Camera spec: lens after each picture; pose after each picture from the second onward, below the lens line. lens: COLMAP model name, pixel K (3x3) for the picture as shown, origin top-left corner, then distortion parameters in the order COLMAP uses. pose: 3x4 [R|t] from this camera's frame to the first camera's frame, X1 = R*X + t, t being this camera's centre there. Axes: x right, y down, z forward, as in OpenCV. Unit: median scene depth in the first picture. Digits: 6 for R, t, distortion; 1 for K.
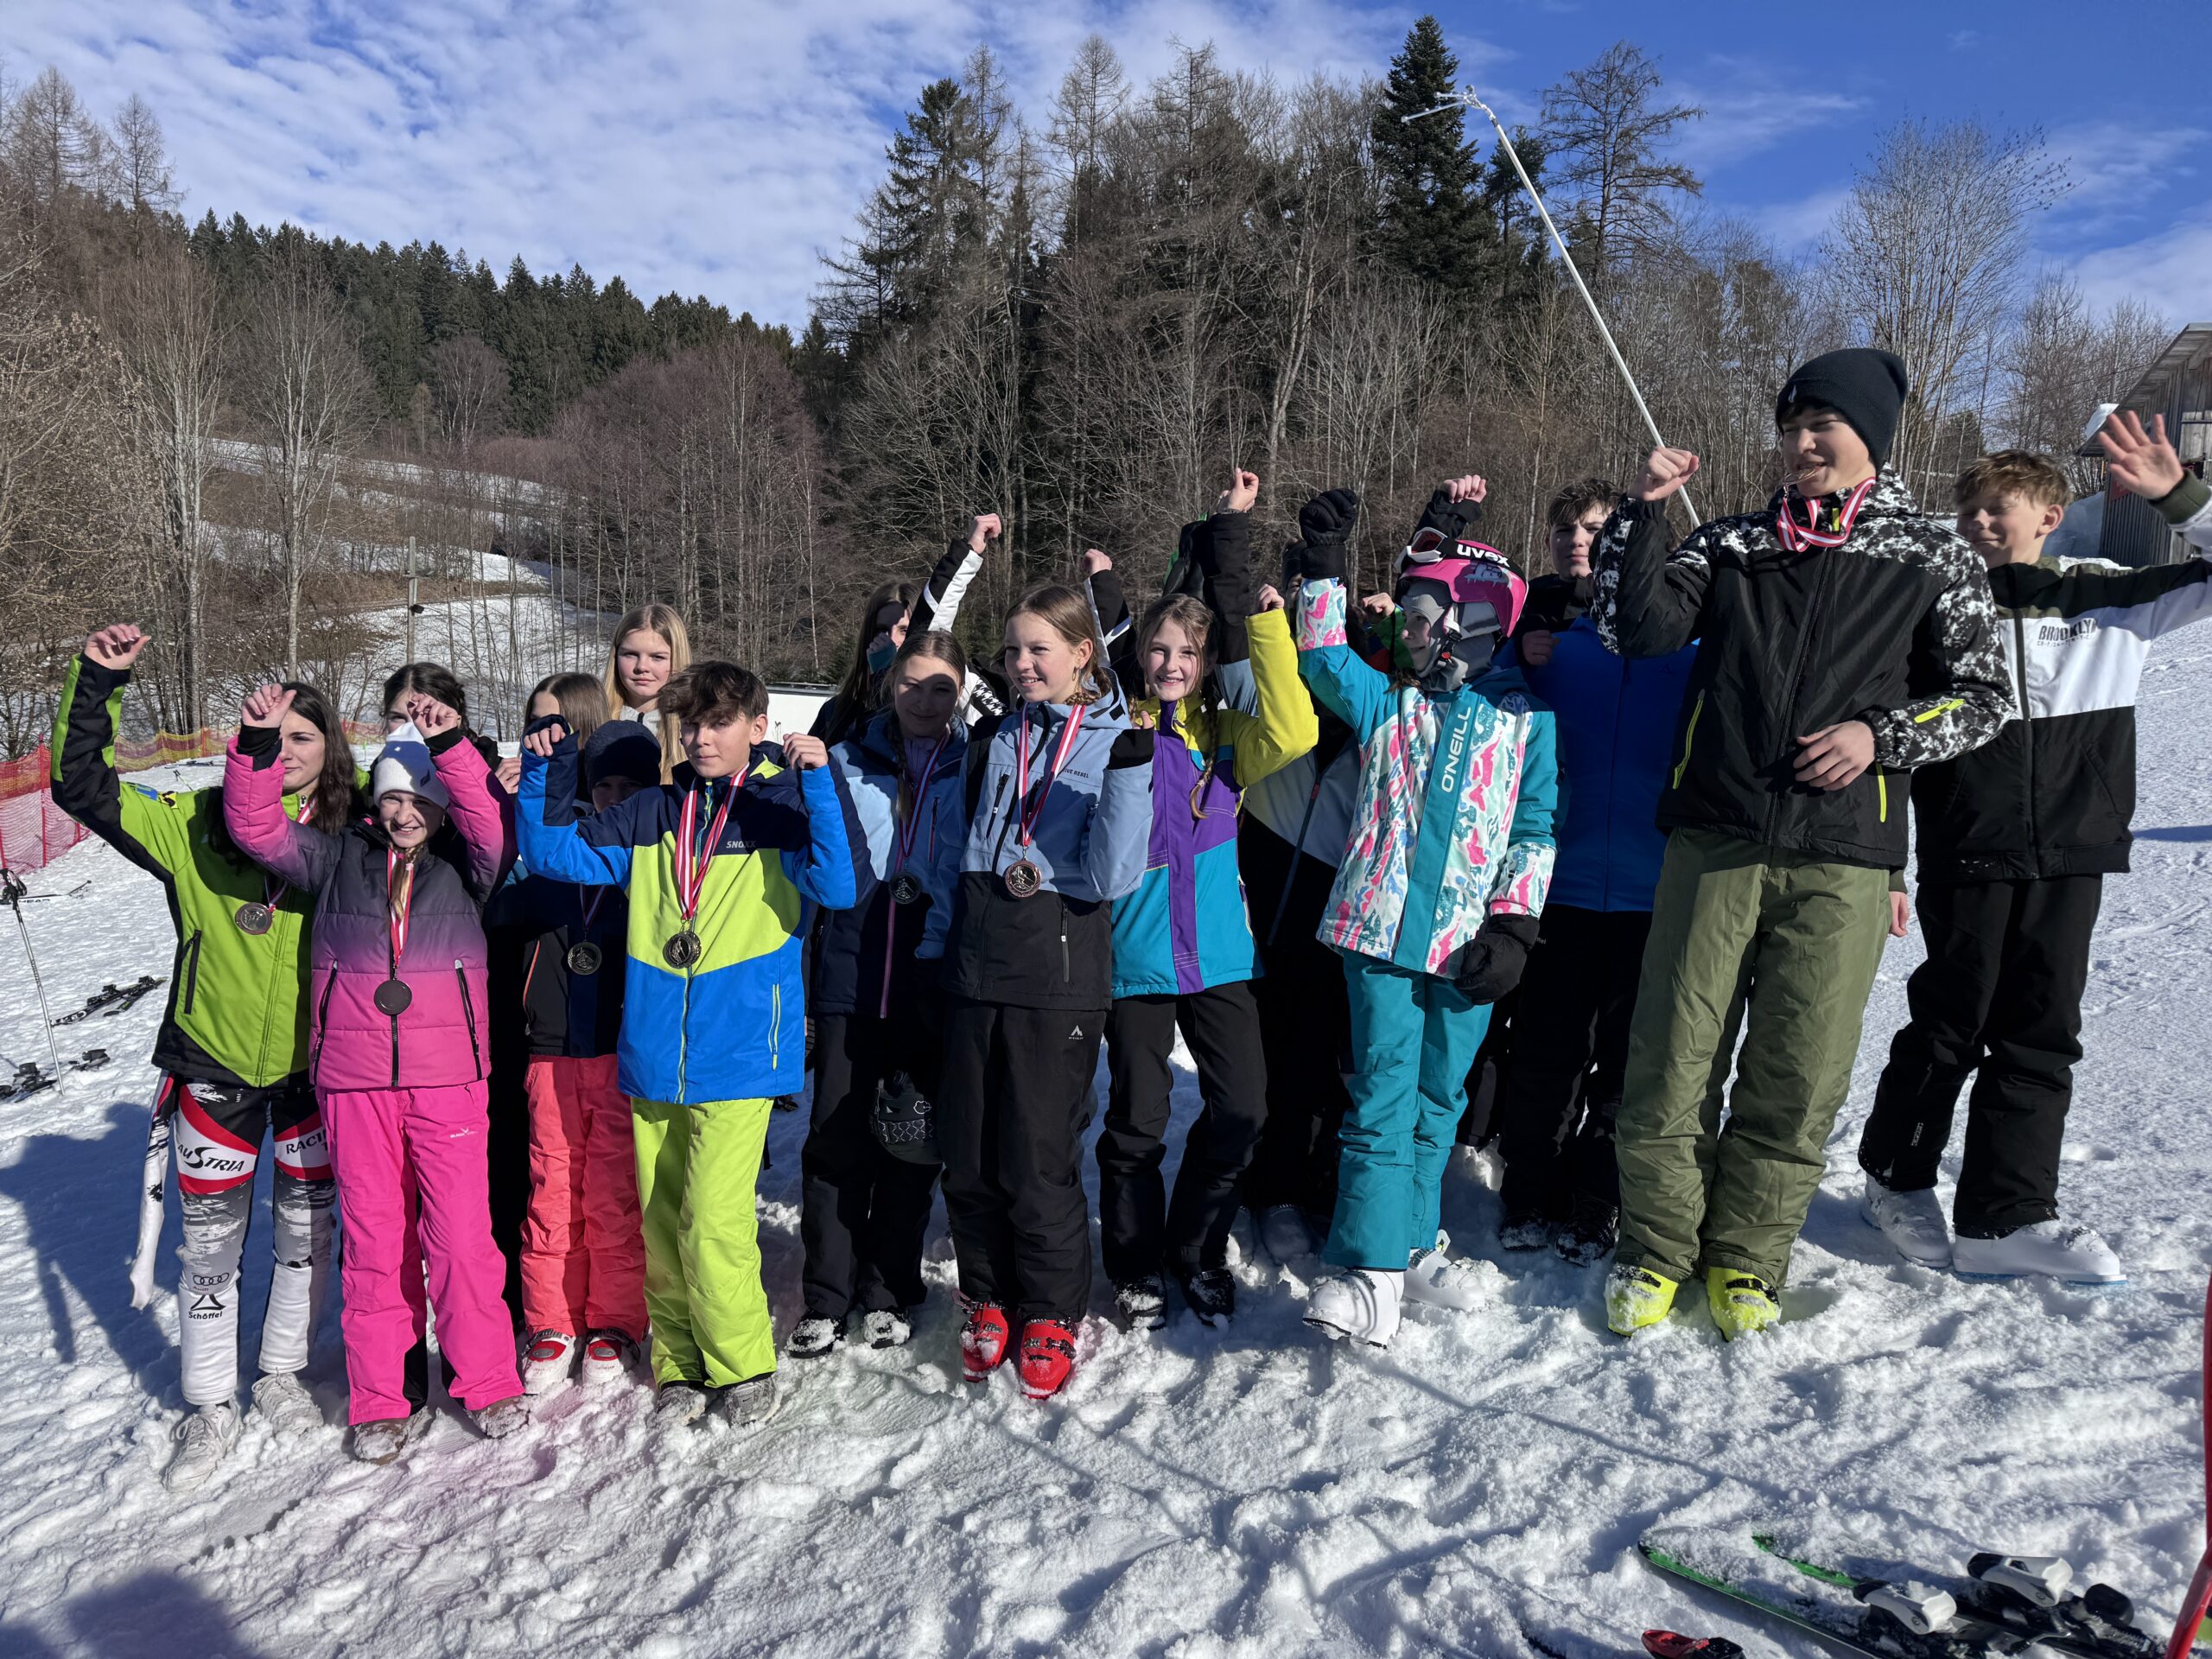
lens RADIAL K [[1556.9, 0, 1106.0], [0, 1556.9, 829.5], [0, 0, 1]] dist [0.084547, -0.116608]
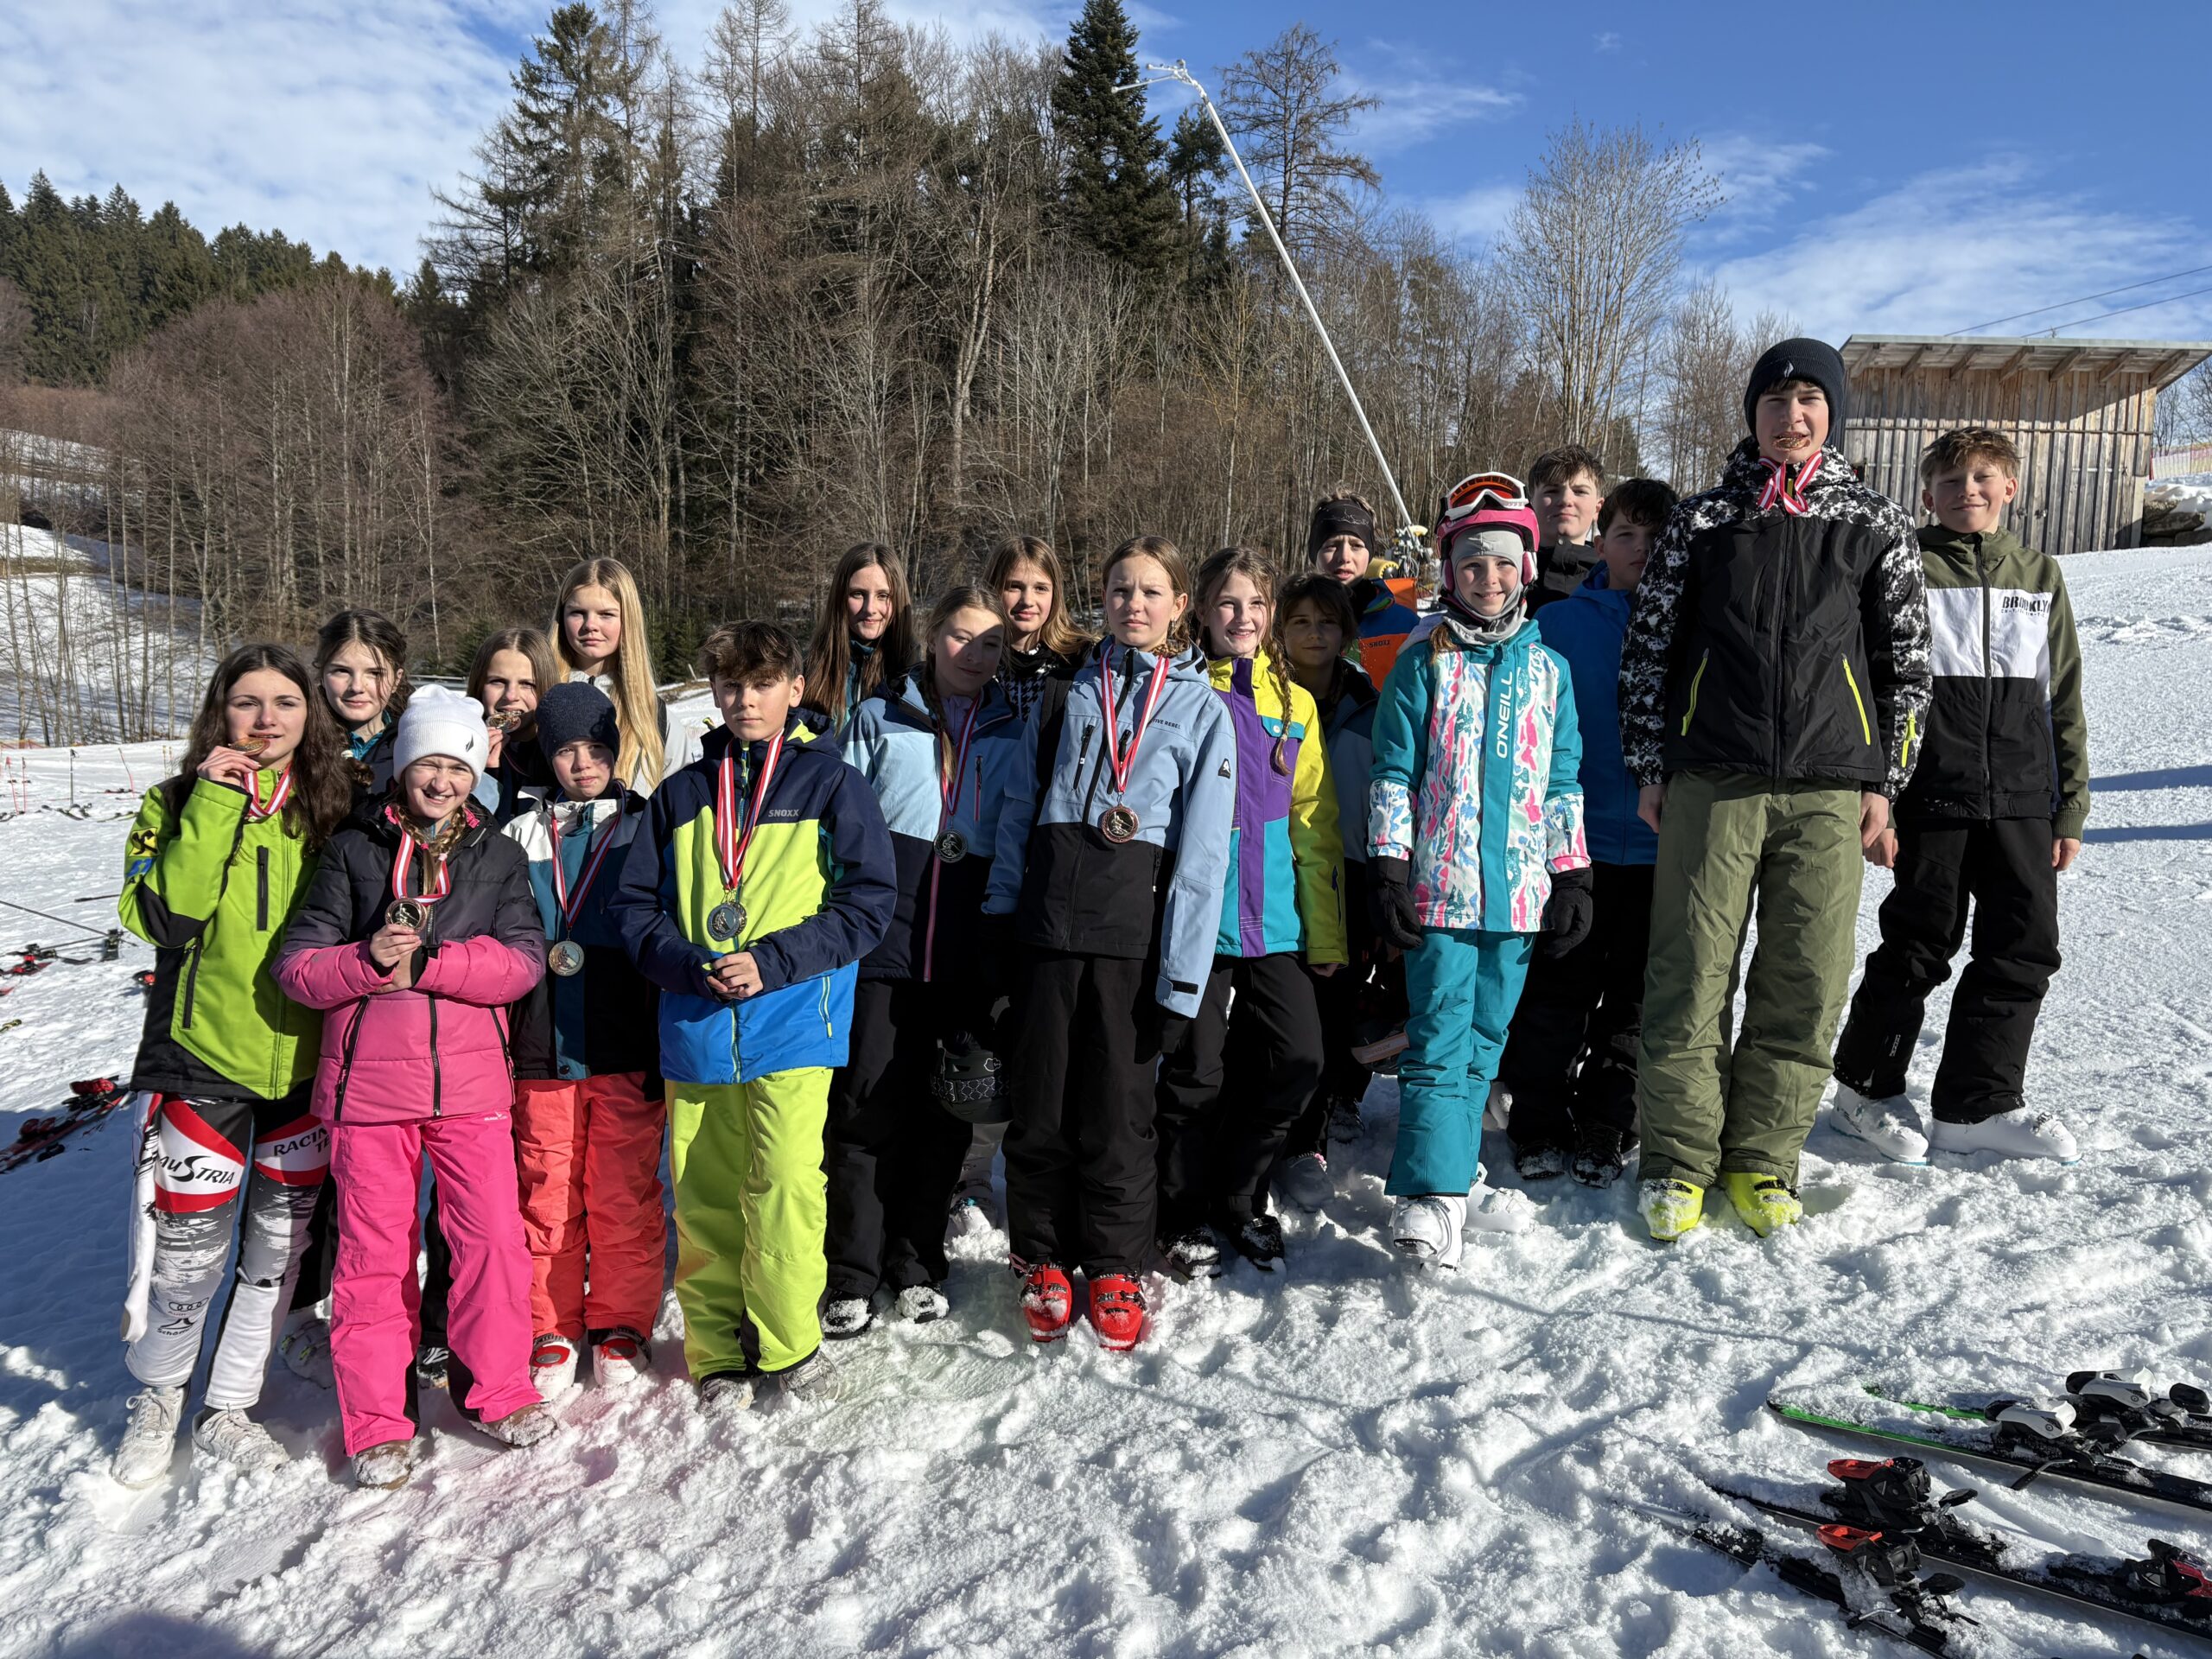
lens RADIAL K [[1683.6, 0, 1106.0], [0, 1683.6, 829.5], [0, 0, 1]] dist [0.047755, -0.039438]
pose [[0.978433, -0.018668, 0.205719, -0.252318], [0.019893, 0.999795, -0.003885, 0.032542], [-0.205604, 0.007894, 0.978603, -0.052567]]
